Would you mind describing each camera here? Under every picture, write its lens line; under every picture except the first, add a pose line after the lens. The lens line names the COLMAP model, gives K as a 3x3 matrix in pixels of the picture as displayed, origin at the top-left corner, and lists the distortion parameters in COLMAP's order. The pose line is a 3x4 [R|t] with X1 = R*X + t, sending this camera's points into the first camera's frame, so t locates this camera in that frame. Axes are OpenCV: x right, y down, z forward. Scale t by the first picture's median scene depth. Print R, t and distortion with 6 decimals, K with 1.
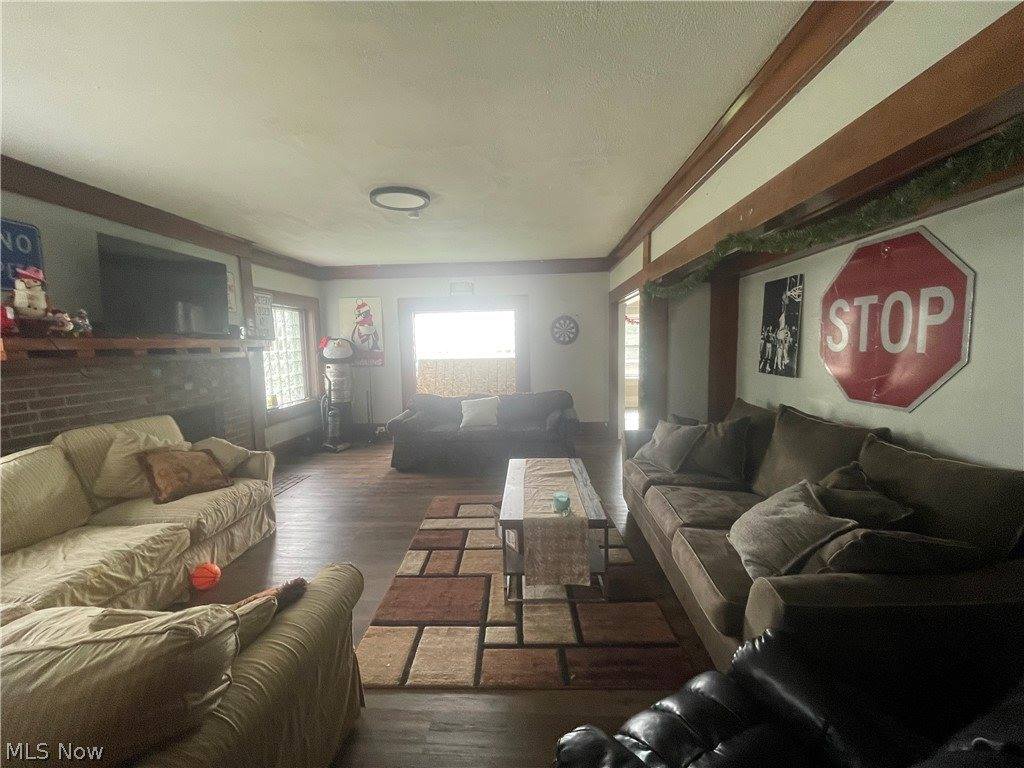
lens RADIAL K [[410.4, 0, 509.7], [0, 410.4, 378.6], [0, 0, 1]] dist [0.004767, -0.000729]
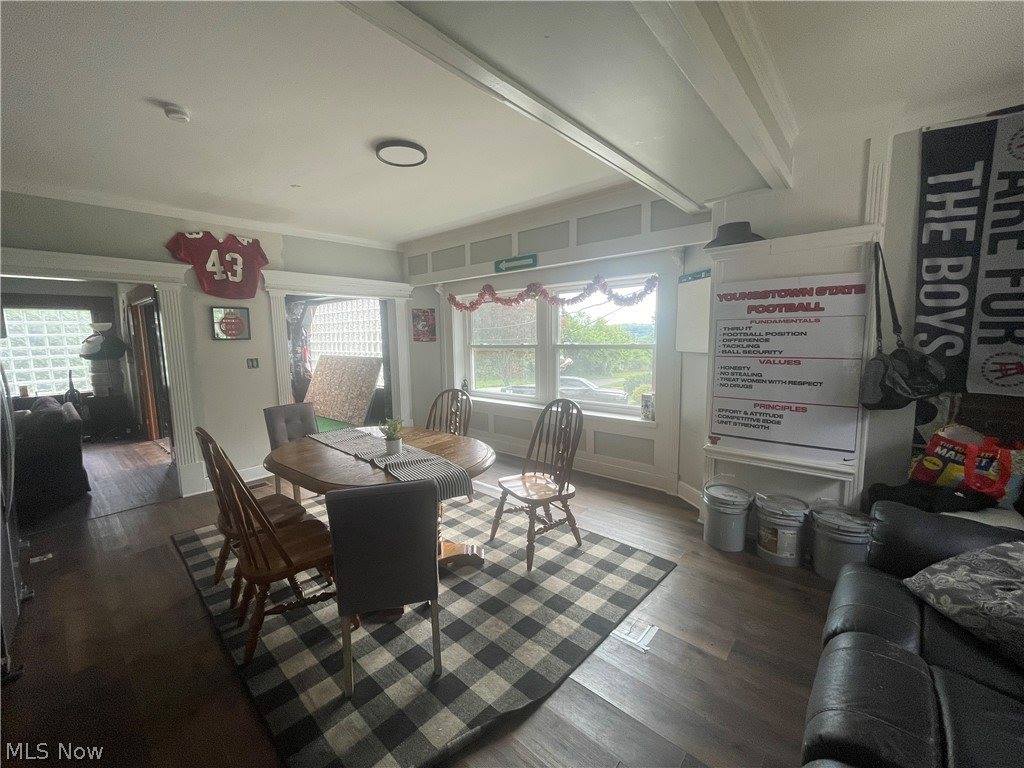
lens RADIAL K [[410.4, 0, 505.3], [0, 410.4, 385.0], [0, 0, 1]] dist [0.004767, -0.000729]
pose [[0.785468, 0.091290, -0.612132, 2.609373], [-0.053989, 0.995398, 0.079172, -0.277701], [0.616543, -0.029139, 0.786782, 2.103912]]
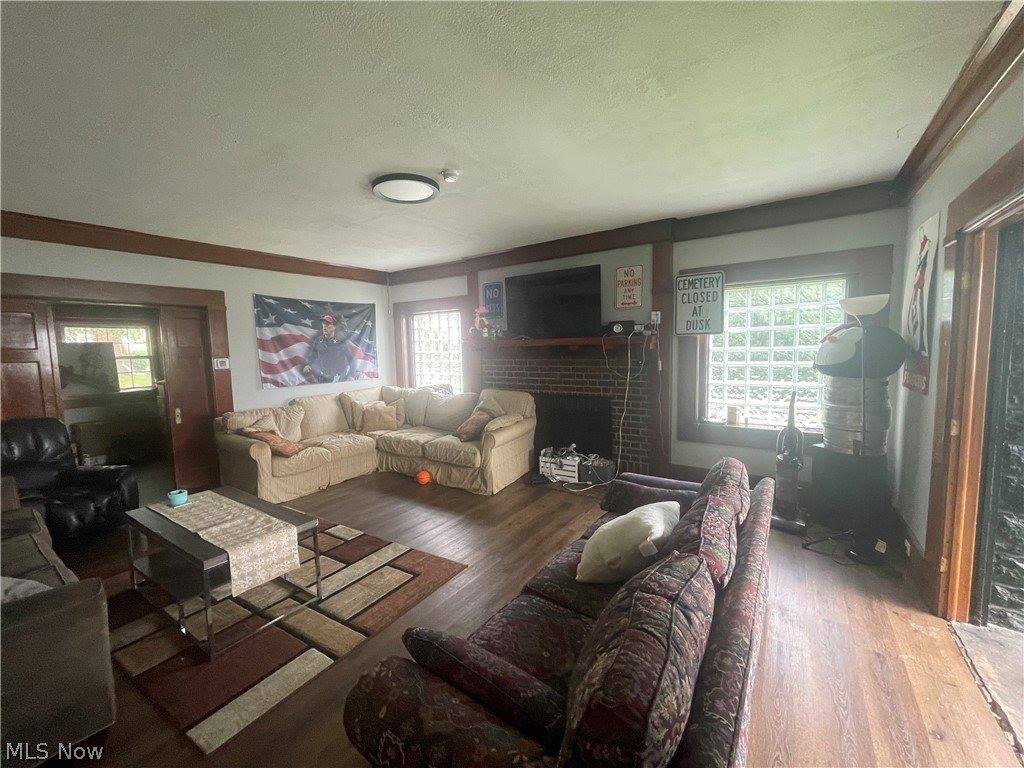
lens RADIAL K [[410.4, 0, 510.5], [0, 410.4, 382.7], [0, 0, 1]] dist [0.004767, -0.000729]
pose [[-0.511014, 0.108277, -0.852726, 0.585746], [-0.037809, 0.988243, 0.148142, -0.219206], [0.858740, 0.107944, -0.500912, 2.323933]]
